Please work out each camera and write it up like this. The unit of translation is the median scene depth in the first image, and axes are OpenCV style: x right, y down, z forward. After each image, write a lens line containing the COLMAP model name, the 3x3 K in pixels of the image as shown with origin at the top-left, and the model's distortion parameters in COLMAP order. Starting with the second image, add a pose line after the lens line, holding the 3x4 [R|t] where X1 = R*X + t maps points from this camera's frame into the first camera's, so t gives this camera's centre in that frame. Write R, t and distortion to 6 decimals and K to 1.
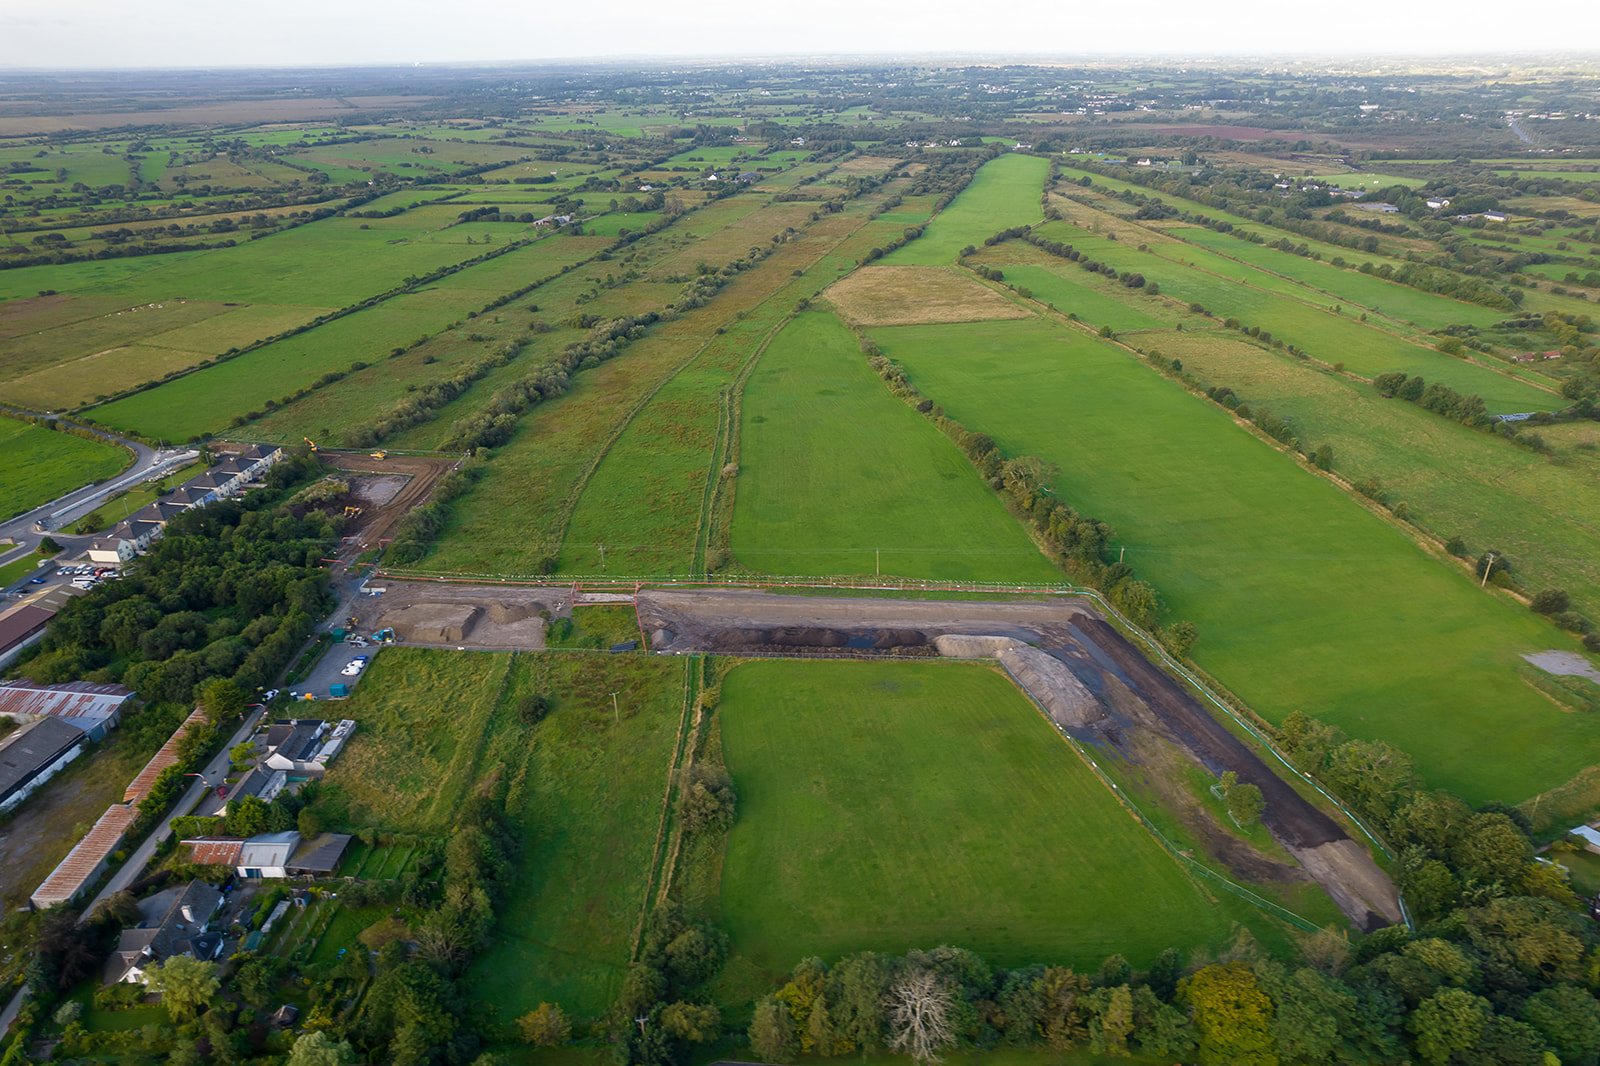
lens RADIAL K [[1026.1, 0, 809.5], [0, 1026.1, 519.0], [0, 0, 1]] dist [-0.081246, 0.074961]
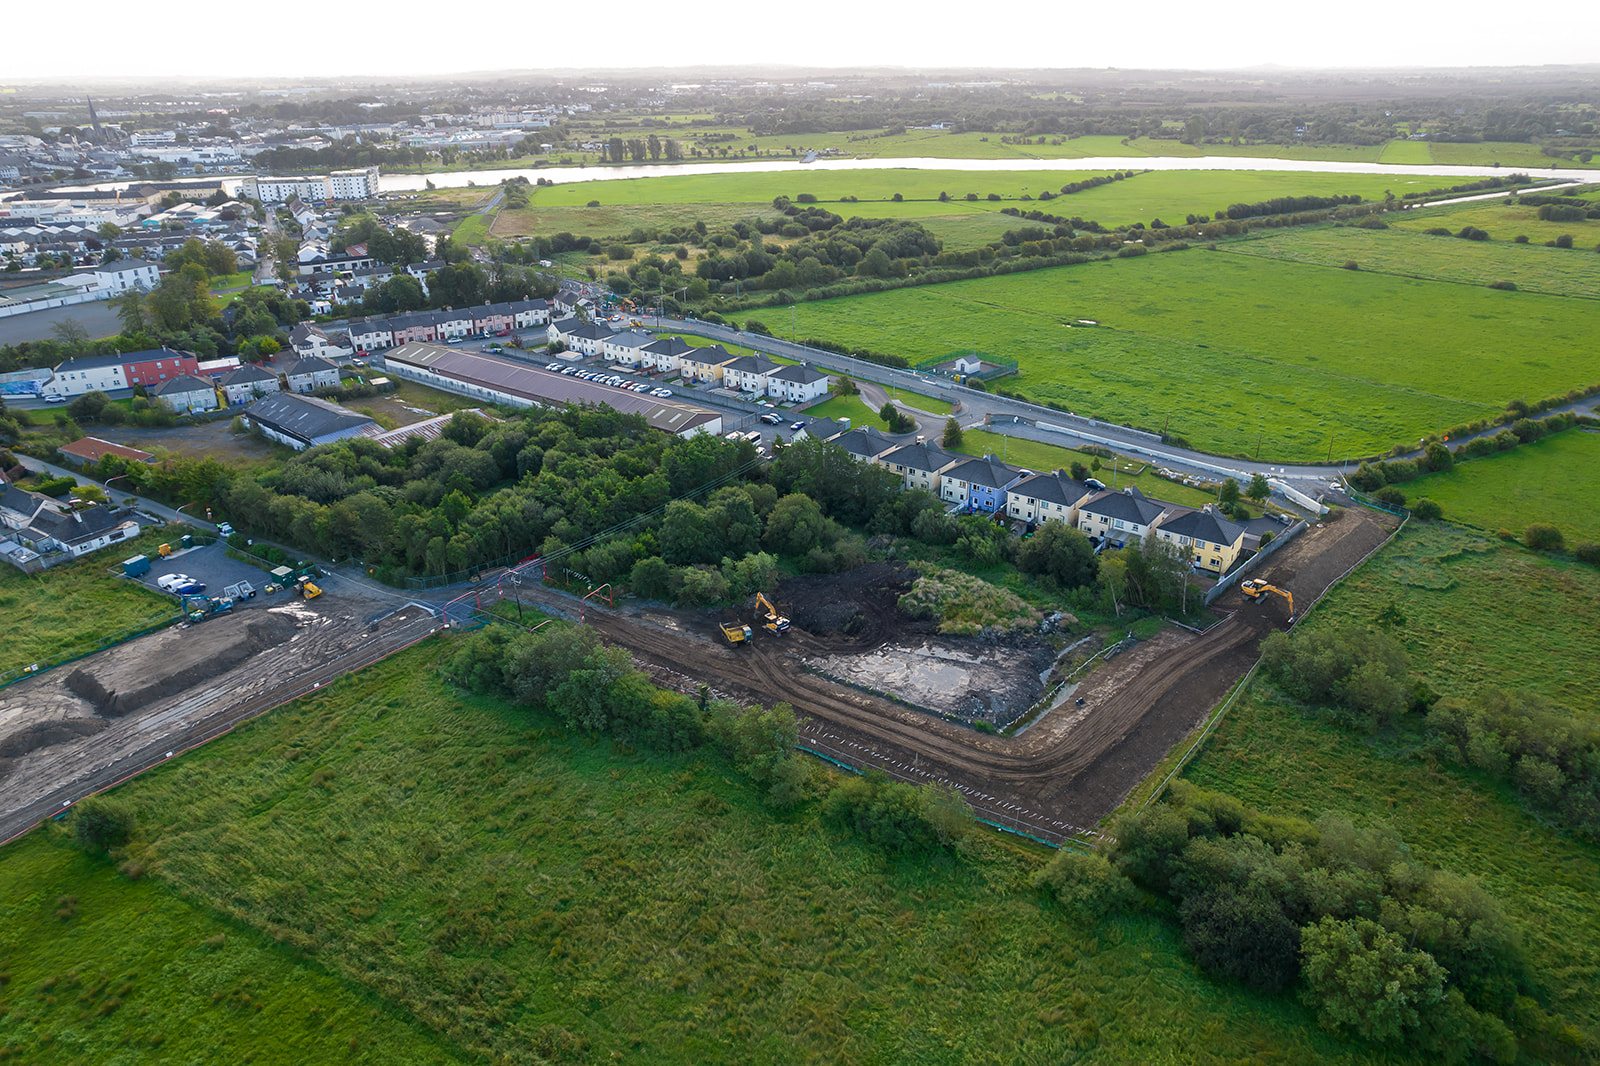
lens RADIAL K [[1026.1, 0, 809.5], [0, 1026.1, 519.0], [0, 0, 1]] dist [-0.081246, 0.074961]
pose [[-0.514370, 0.366252, -0.775424, -0.122215], [-0.348681, 0.736778, 0.579293, -0.270270], [0.783483, 0.568347, -0.251271, 1.000552]]
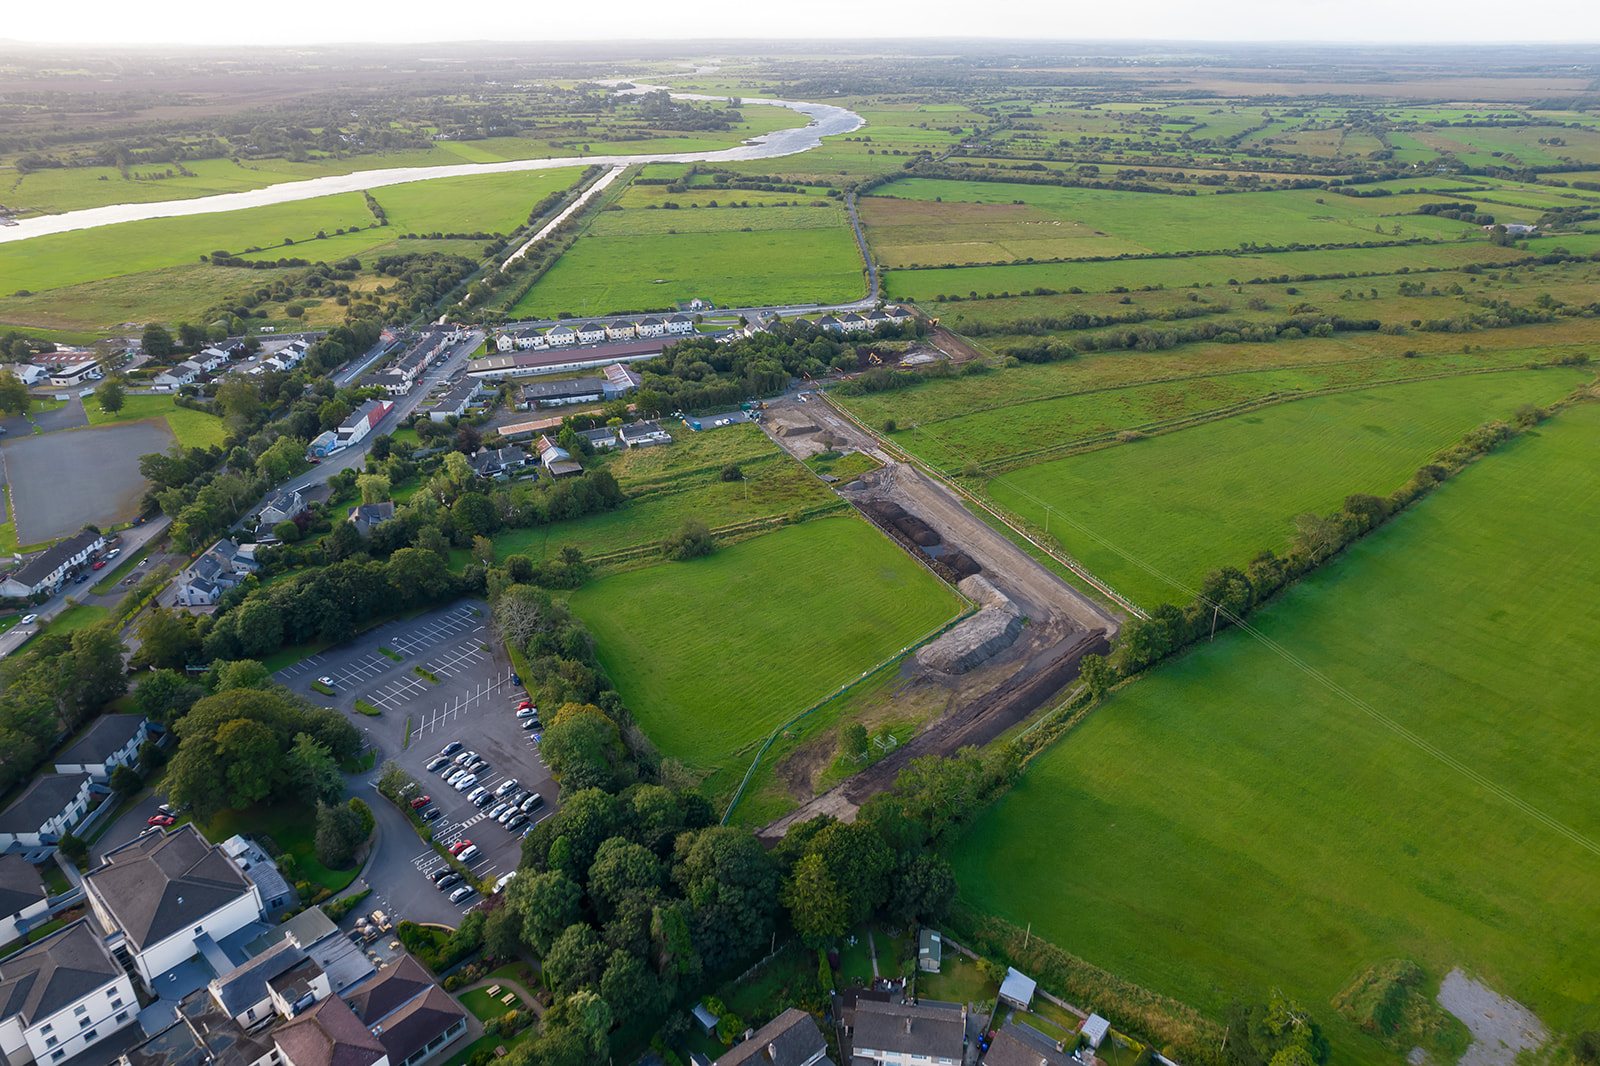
lens RADIAL K [[1056.0, 0, 812.5], [0, 1056.0, 511.1], [0, 0, 1]] dist [-0.085940, 0.083492]
pose [[0.474468, 0.380345, -0.793863, 0.636544], [-0.377610, 0.902588, 0.206750, -0.076608], [0.795168, 0.201674, 0.571871, 0.157361]]
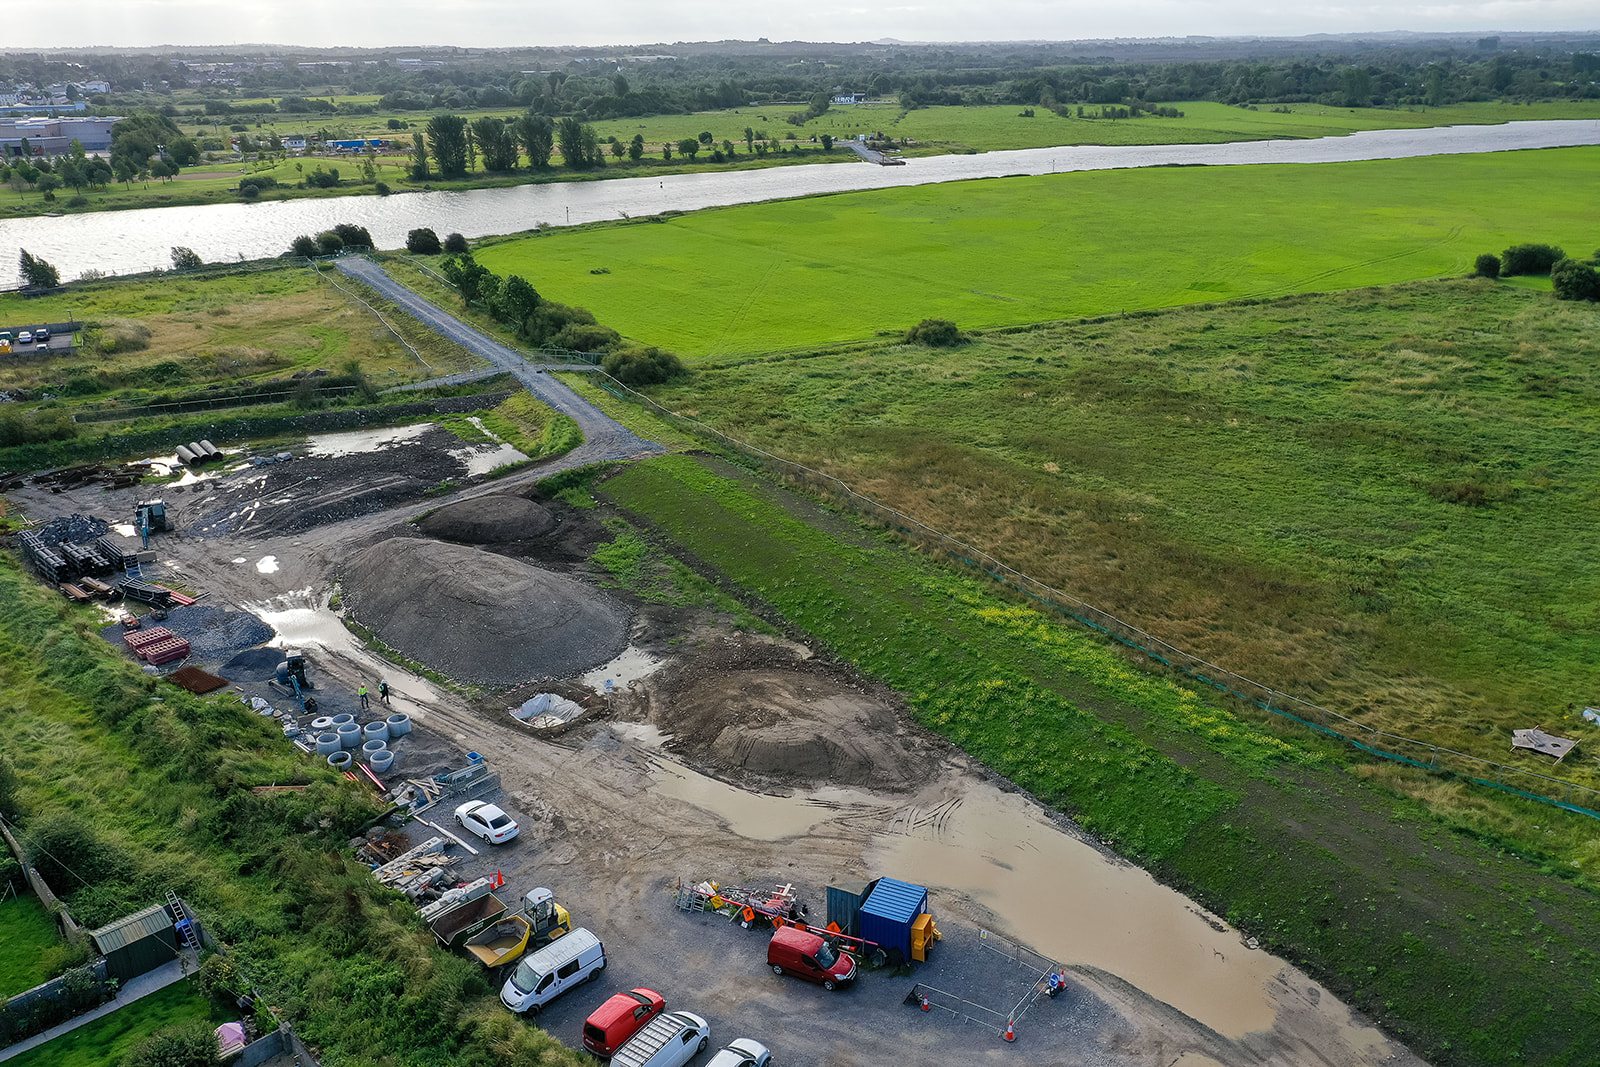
lens RADIAL K [[1263.1, 0, 796.0], [0, 1263.1, 533.6], [0, 0, 1]] dist [0.002134, 0.007256]
pose [[-0.182809, 0.367305, -0.911958, -0.893389], [-0.402314, 0.818422, 0.410279, 0.304971], [0.897065, 0.441896, -0.001843, 0.015509]]
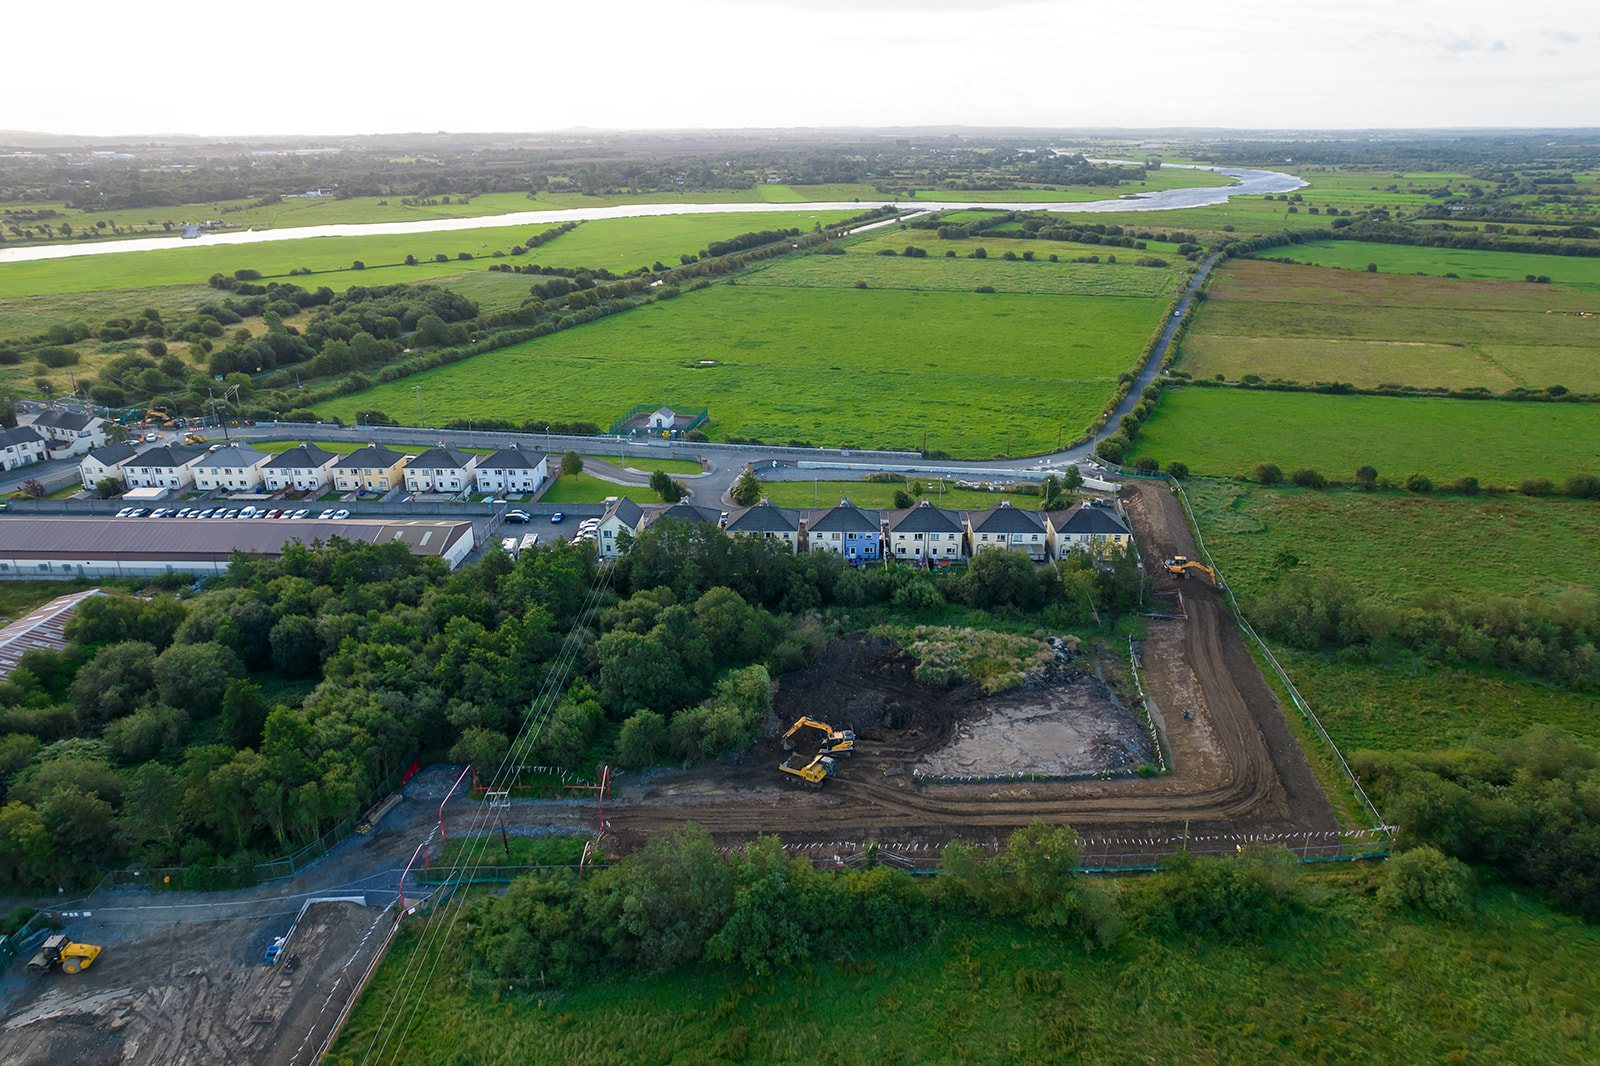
lens RADIAL K [[1026.1, 0, 809.5], [0, 1026.1, 519.0], [0, 0, 1]] dist [-0.081246, 0.074961]
pose [[0.067422, 0.372024, -0.925771, -0.141242], [-0.417086, 0.853426, 0.312577, -0.160750], [0.906363, 0.365052, 0.212706, 0.813167]]
